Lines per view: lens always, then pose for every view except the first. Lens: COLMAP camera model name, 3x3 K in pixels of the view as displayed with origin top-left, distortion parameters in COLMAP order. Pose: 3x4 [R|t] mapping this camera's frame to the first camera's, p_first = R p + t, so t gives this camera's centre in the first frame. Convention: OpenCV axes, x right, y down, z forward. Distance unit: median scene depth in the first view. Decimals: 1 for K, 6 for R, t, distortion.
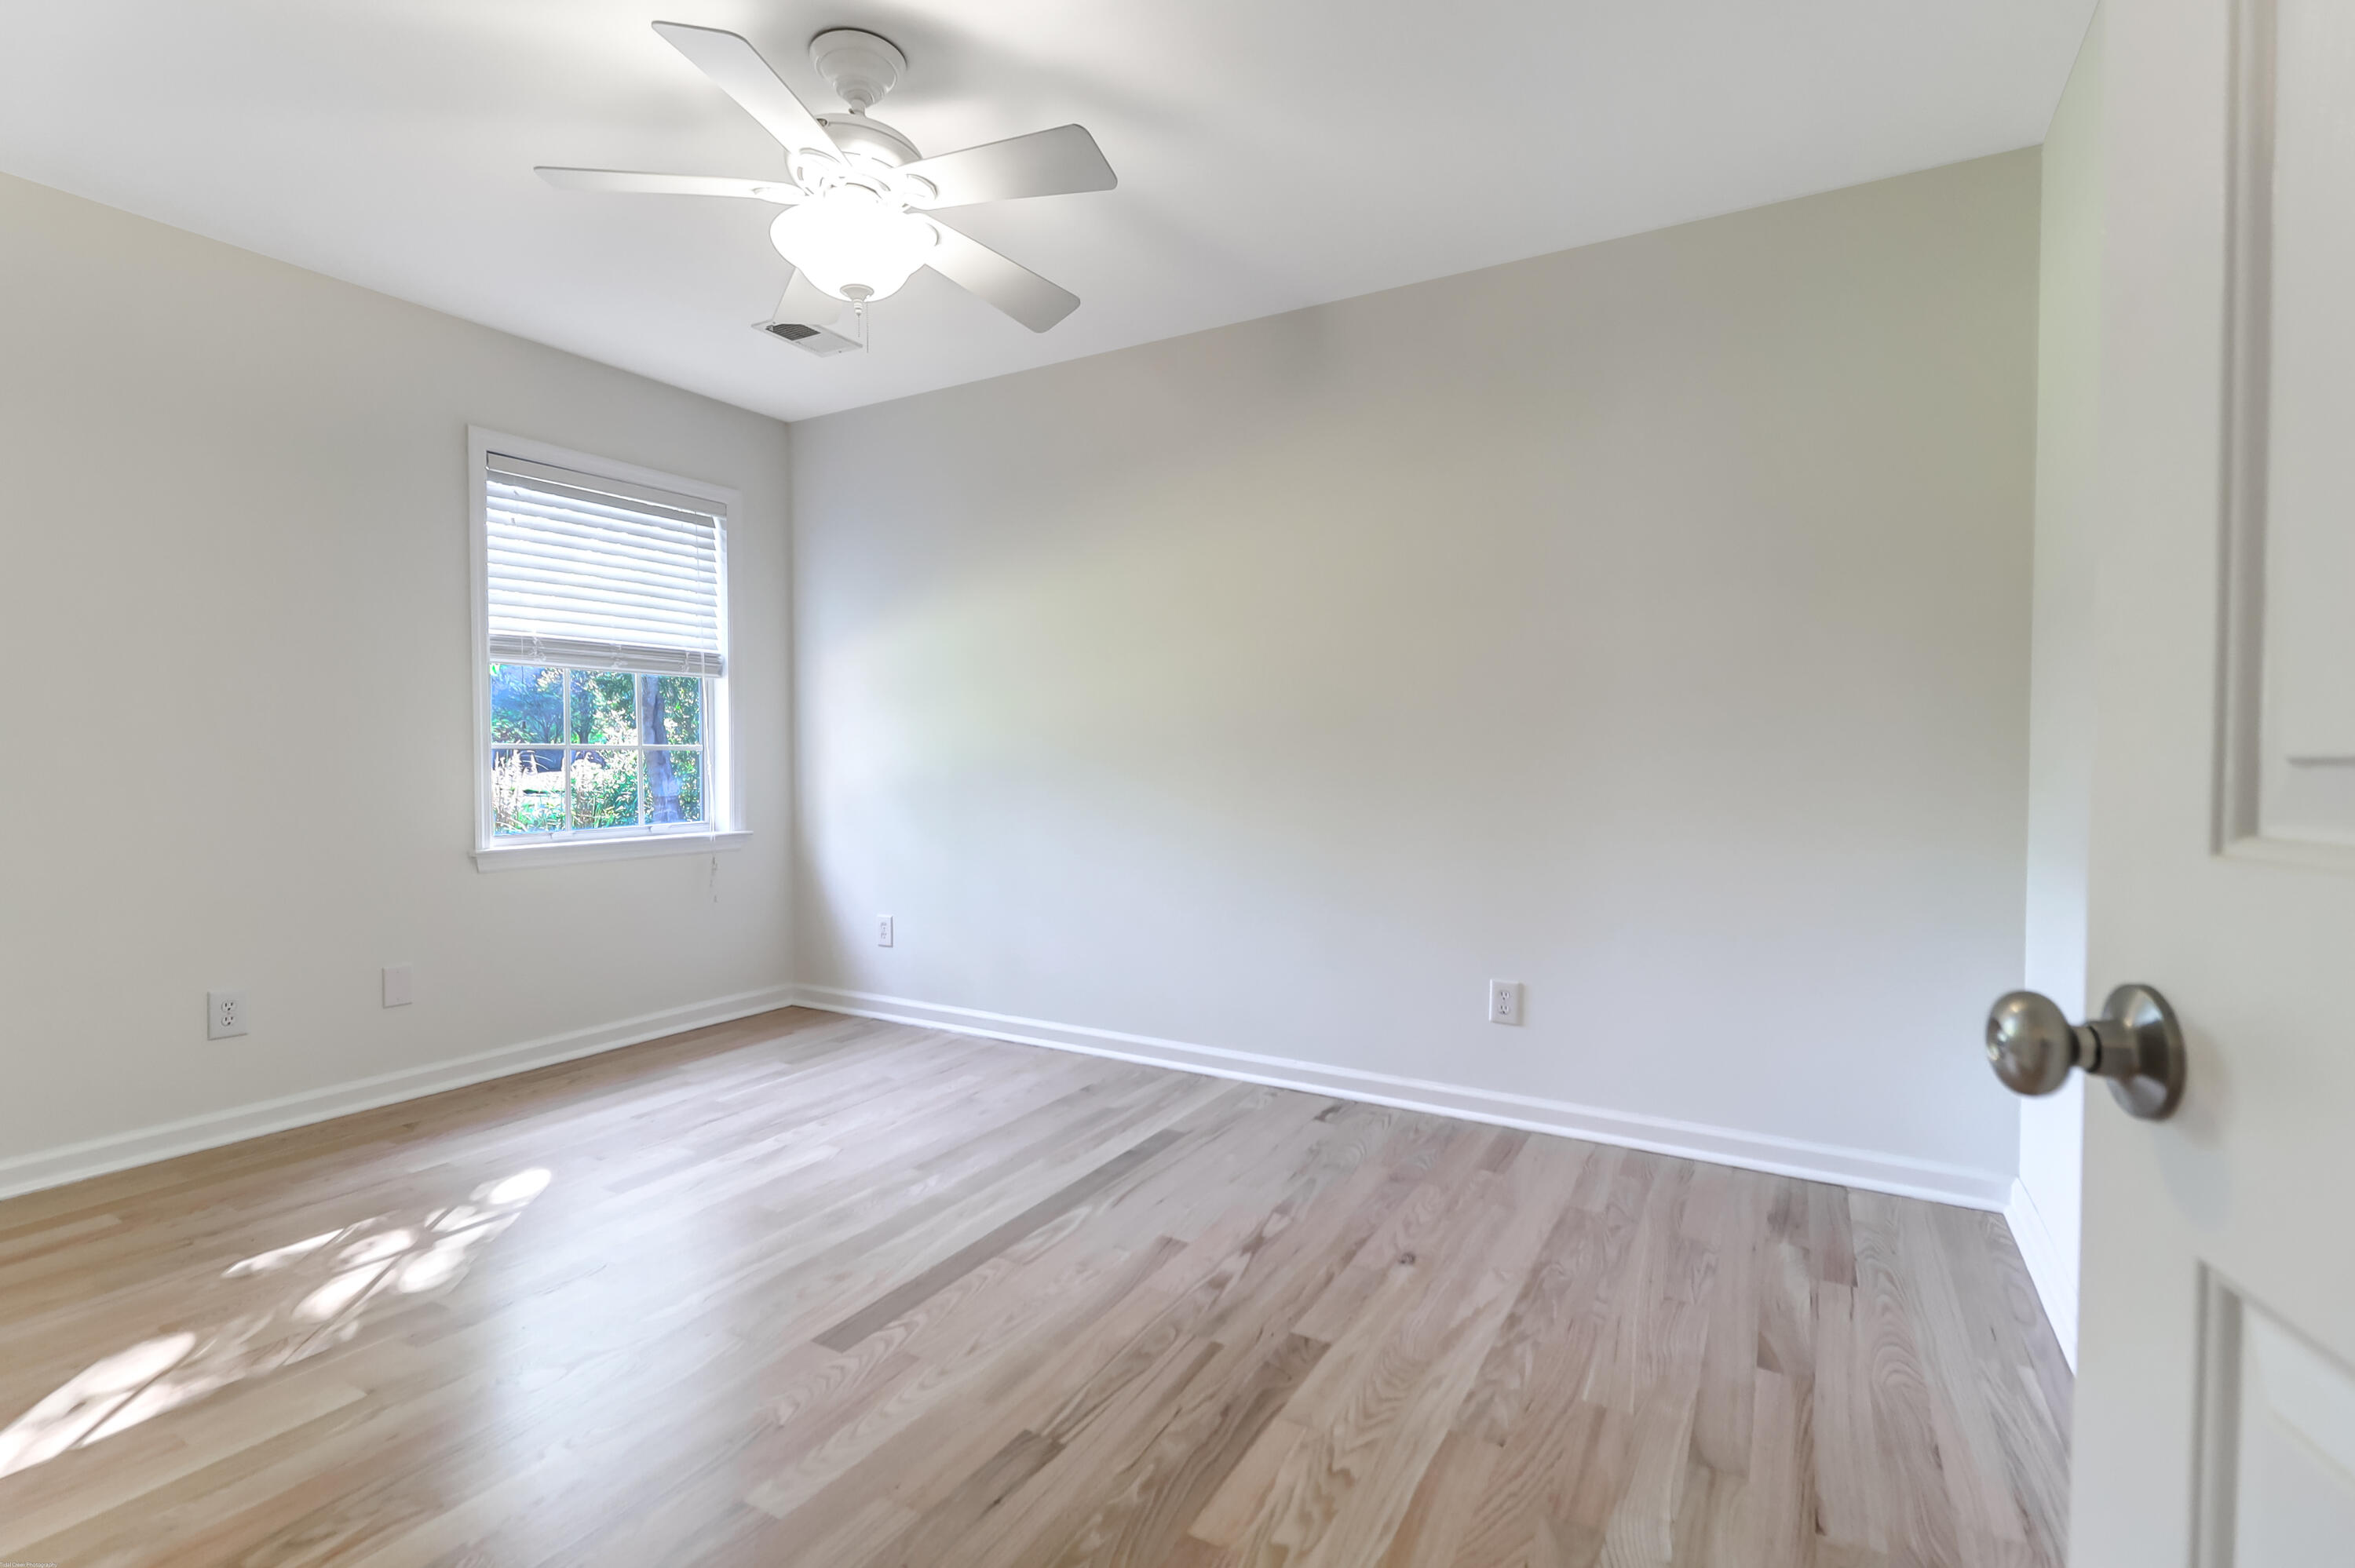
lens RADIAL K [[1080.0, 0, 1177.5], [0, 1080.0, 781.6], [0, 0, 1]] dist [0.016089, -0.007959]
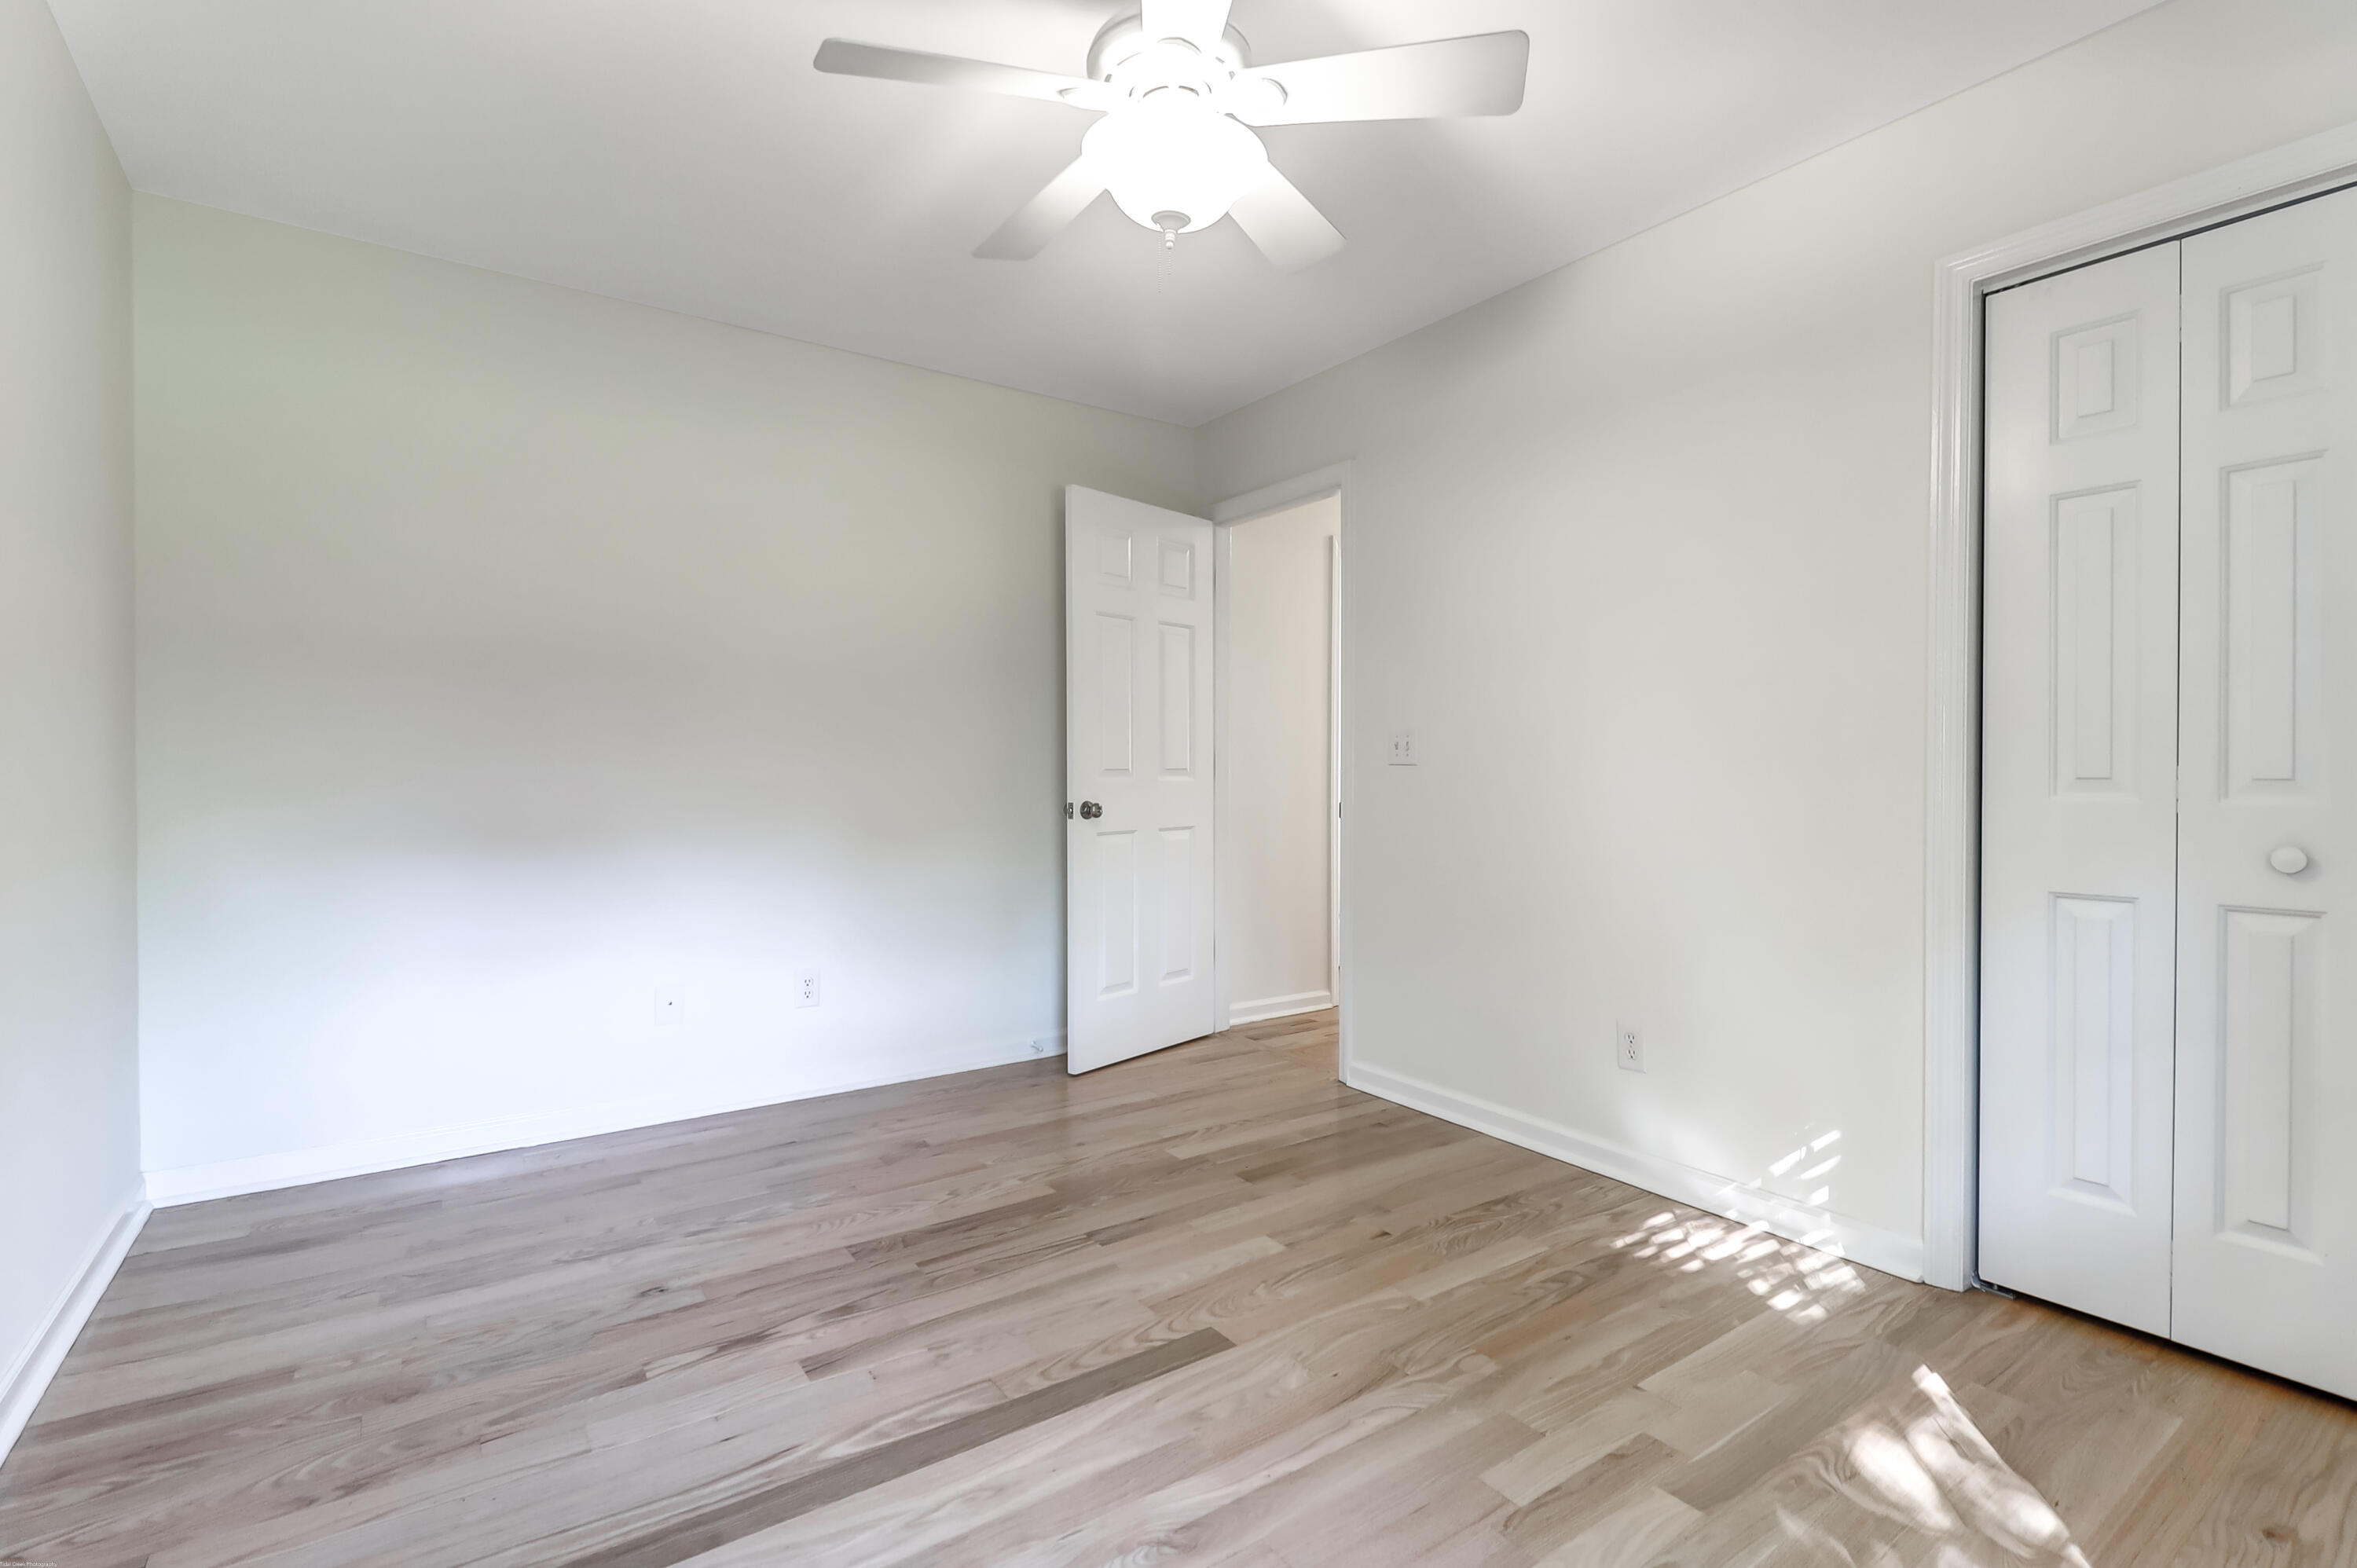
lens RADIAL K [[1081.0, 0, 1177.2], [0, 1081.0, 780.7], [0, 0, 1]] dist [0.016089, -0.007959]
pose [[-0.908547, -0.004832, 0.417756, -0.665633], [0.007991, 0.999549, 0.028941, -0.041130], [-0.417707, 0.029633, -0.908098, 1.812640]]
